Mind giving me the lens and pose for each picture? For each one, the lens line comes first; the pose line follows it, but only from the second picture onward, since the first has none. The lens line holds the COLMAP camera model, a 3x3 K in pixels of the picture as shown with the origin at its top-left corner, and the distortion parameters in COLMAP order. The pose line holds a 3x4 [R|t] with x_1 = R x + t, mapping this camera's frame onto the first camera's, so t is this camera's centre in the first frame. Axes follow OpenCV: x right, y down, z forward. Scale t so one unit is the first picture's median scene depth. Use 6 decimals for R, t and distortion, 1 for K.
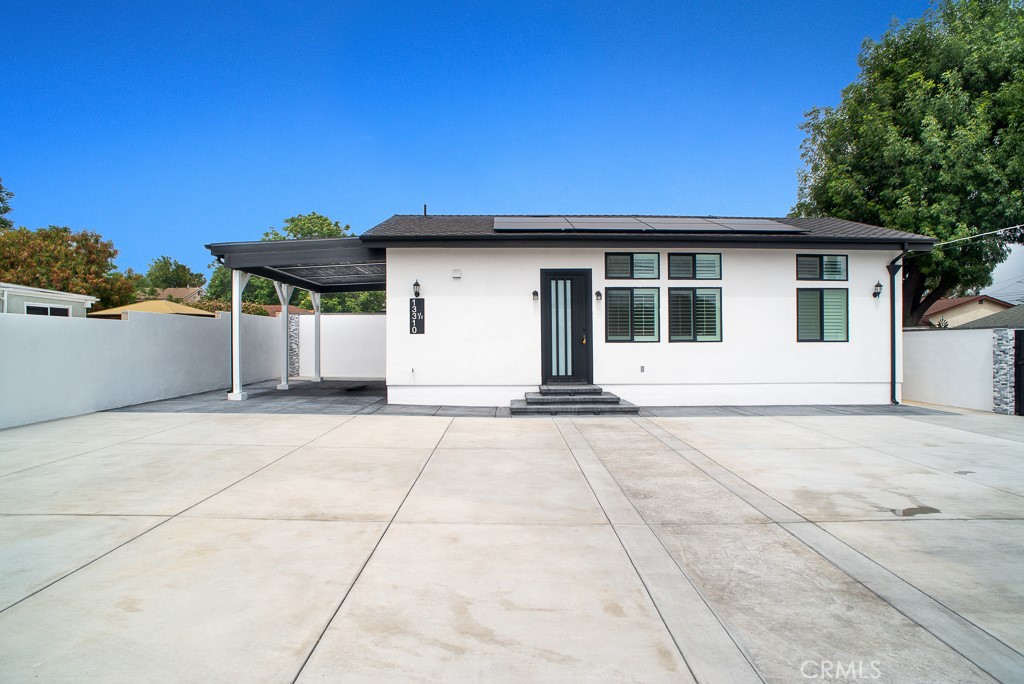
lens RADIAL K [[577.6, 0, 500.5], [0, 577.6, 340.6], [0, 0, 1]] dist [-0.085180, 0.064649]
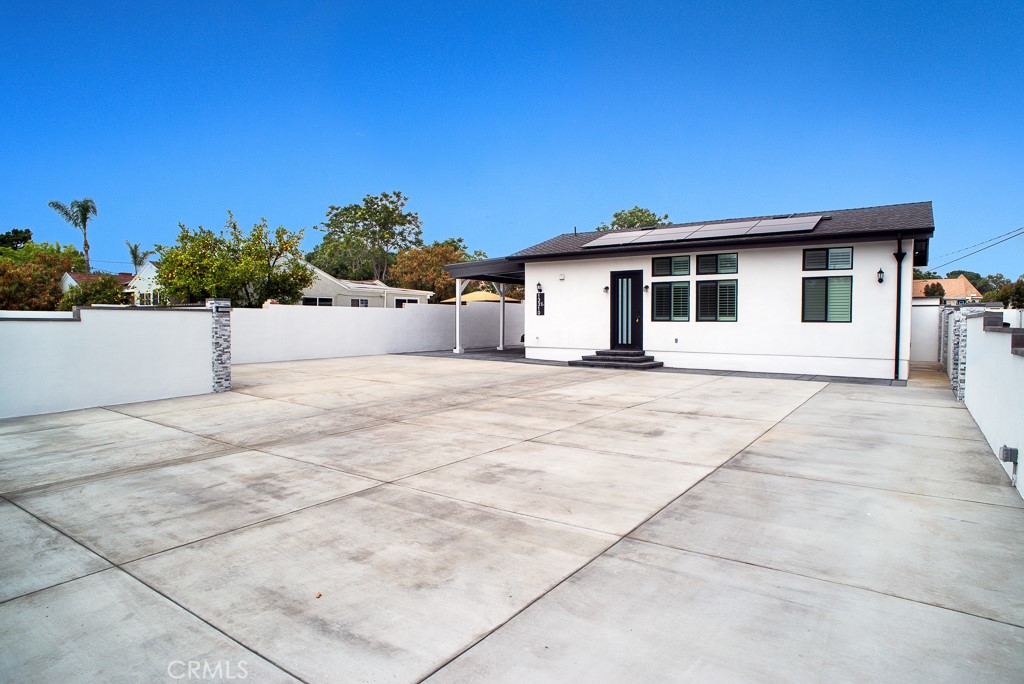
lens RADIAL K [[577.6, 0, 500.5], [0, 577.6, 340.6], [0, 0, 1]] dist [-0.085180, 0.064649]
pose [[0.796783, 0.026026, -0.603704, 0.740742], [-0.004357, 0.999294, 0.037329, -0.000595], [0.604249, -0.027112, 0.796334, -0.352402]]
